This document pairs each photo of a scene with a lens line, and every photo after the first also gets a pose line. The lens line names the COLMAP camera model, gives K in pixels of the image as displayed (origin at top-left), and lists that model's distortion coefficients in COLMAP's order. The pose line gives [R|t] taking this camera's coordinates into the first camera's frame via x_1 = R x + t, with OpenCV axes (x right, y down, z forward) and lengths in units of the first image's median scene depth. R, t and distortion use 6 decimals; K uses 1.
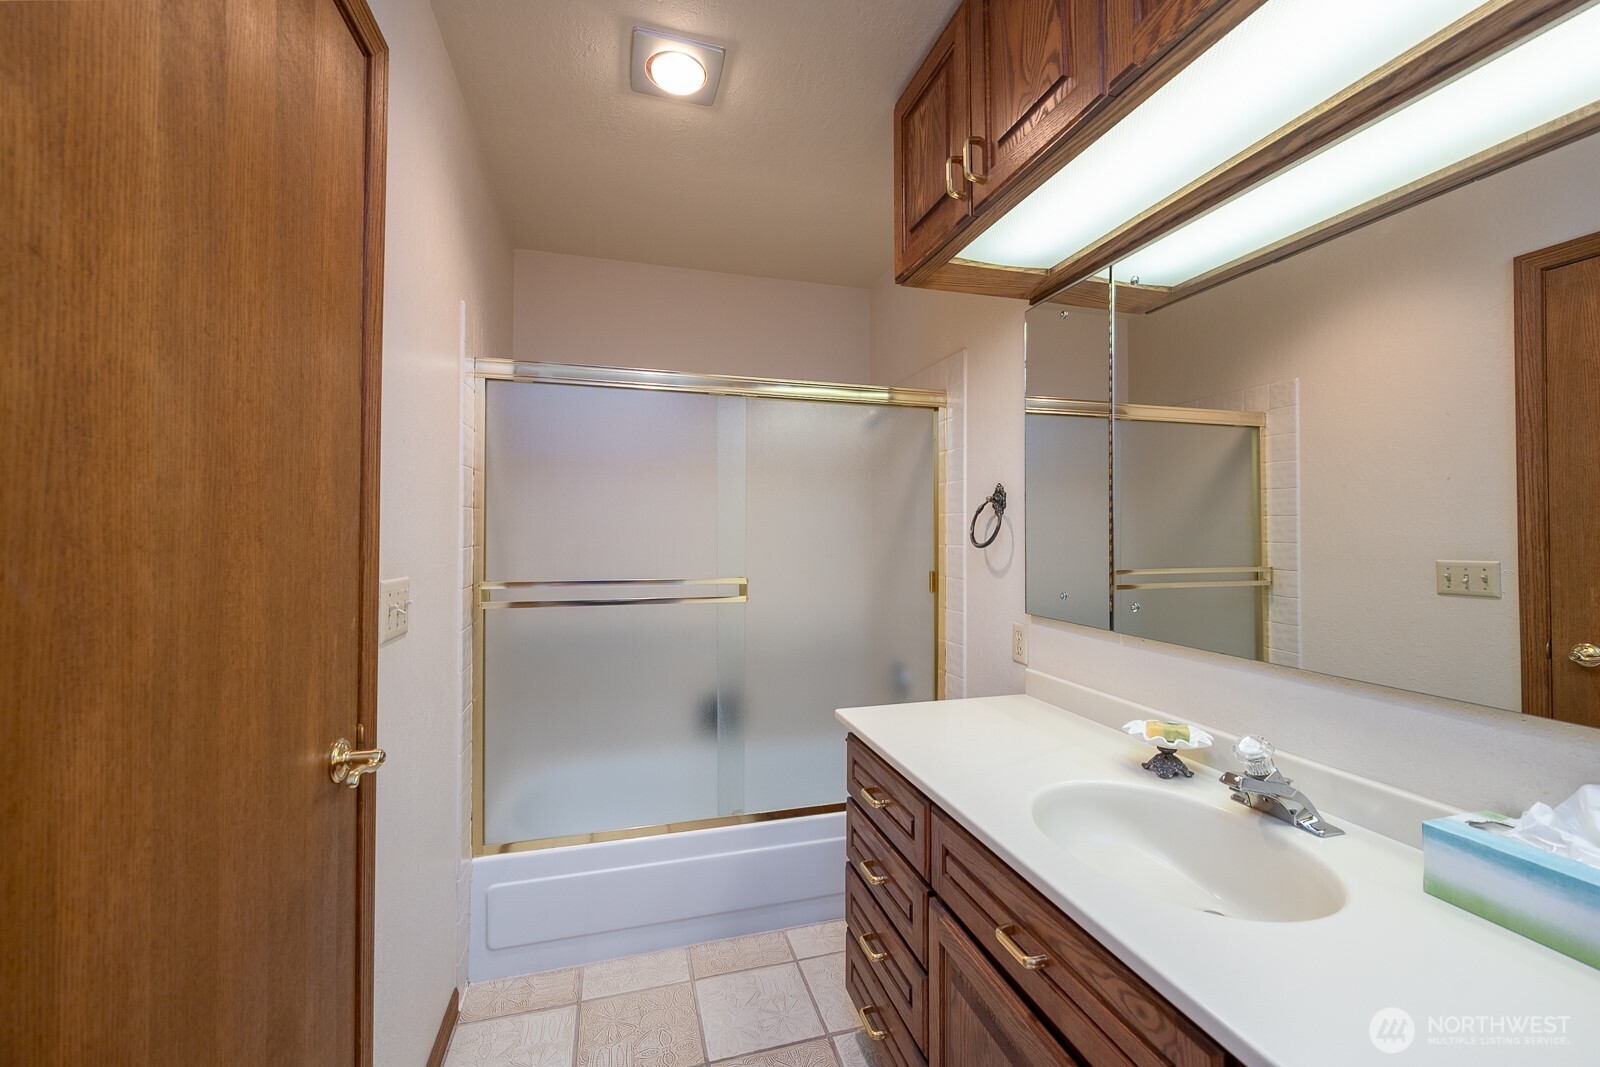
lens RADIAL K [[623.5, 0, 802.5], [0, 623.5, 529.4], [0, 0, 1]] dist [0.000457, 0.000035]
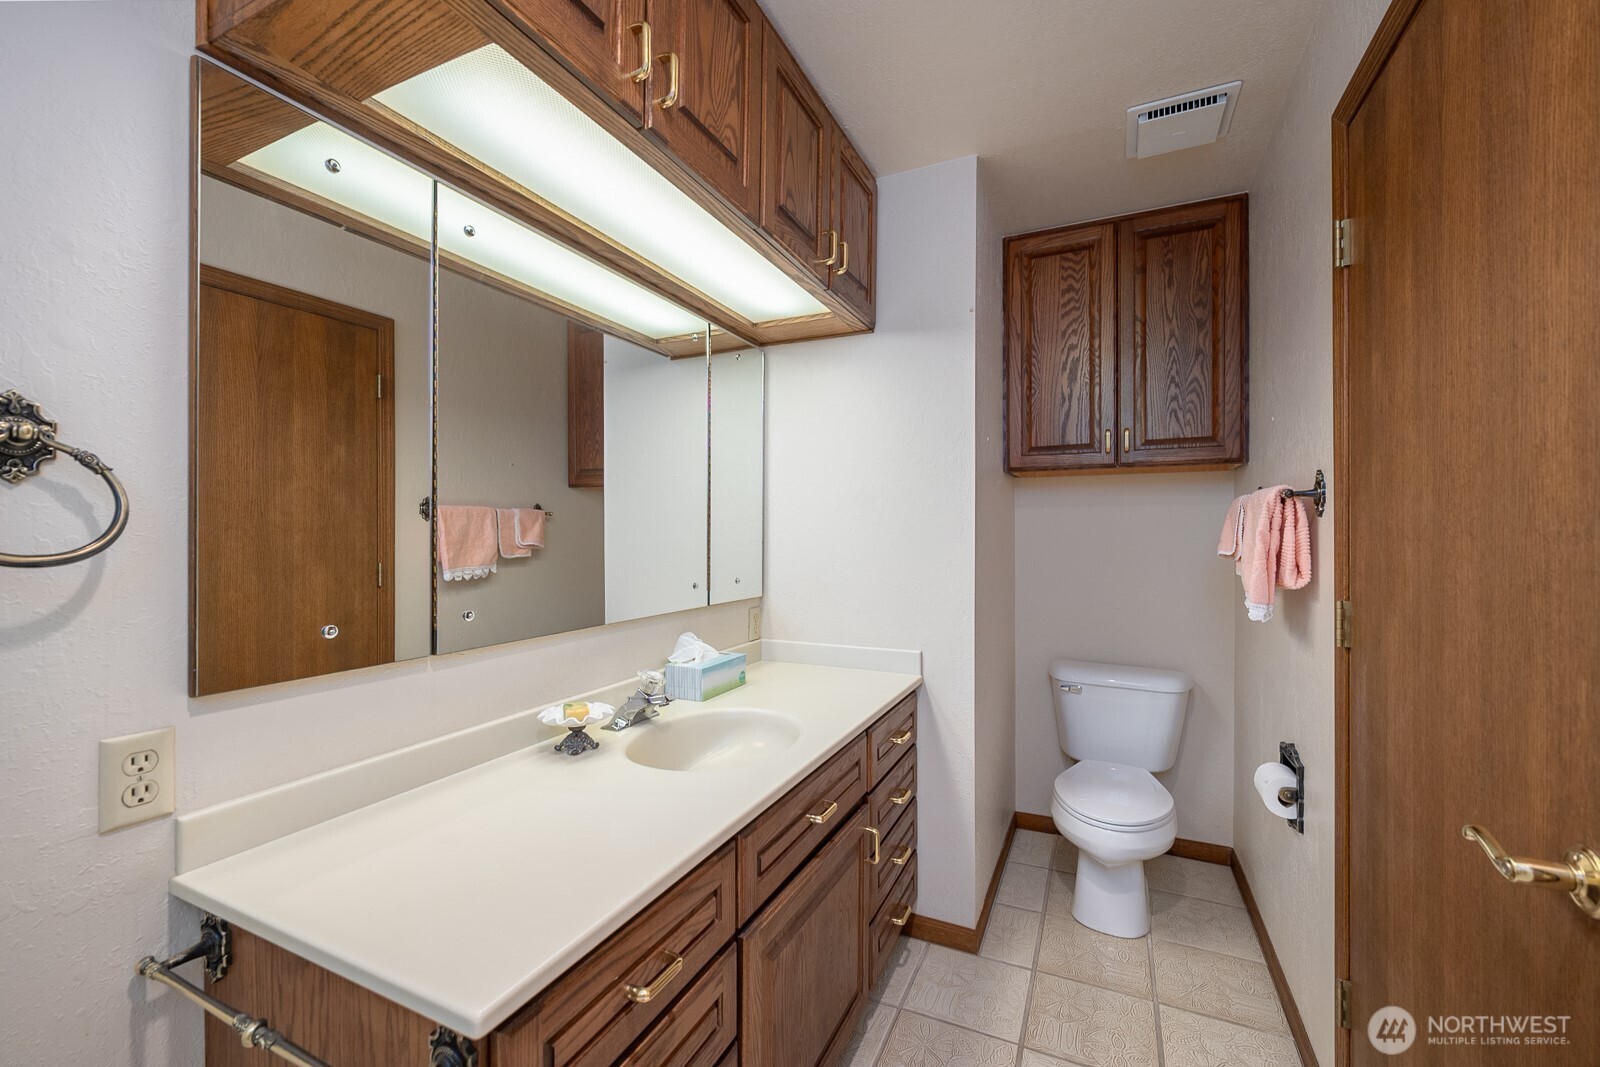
lens RADIAL K [[623.5, 0, 802.5], [0, 623.5, 529.4], [0, 0, 1]] dist [0.000457, 0.000035]
pose [[-0.735230, 0.001347, 0.677816, -0.440705], [-0.006174, 0.999943, -0.008685, 0.014619], [-0.677790, -0.010570, -0.735180, 1.536509]]
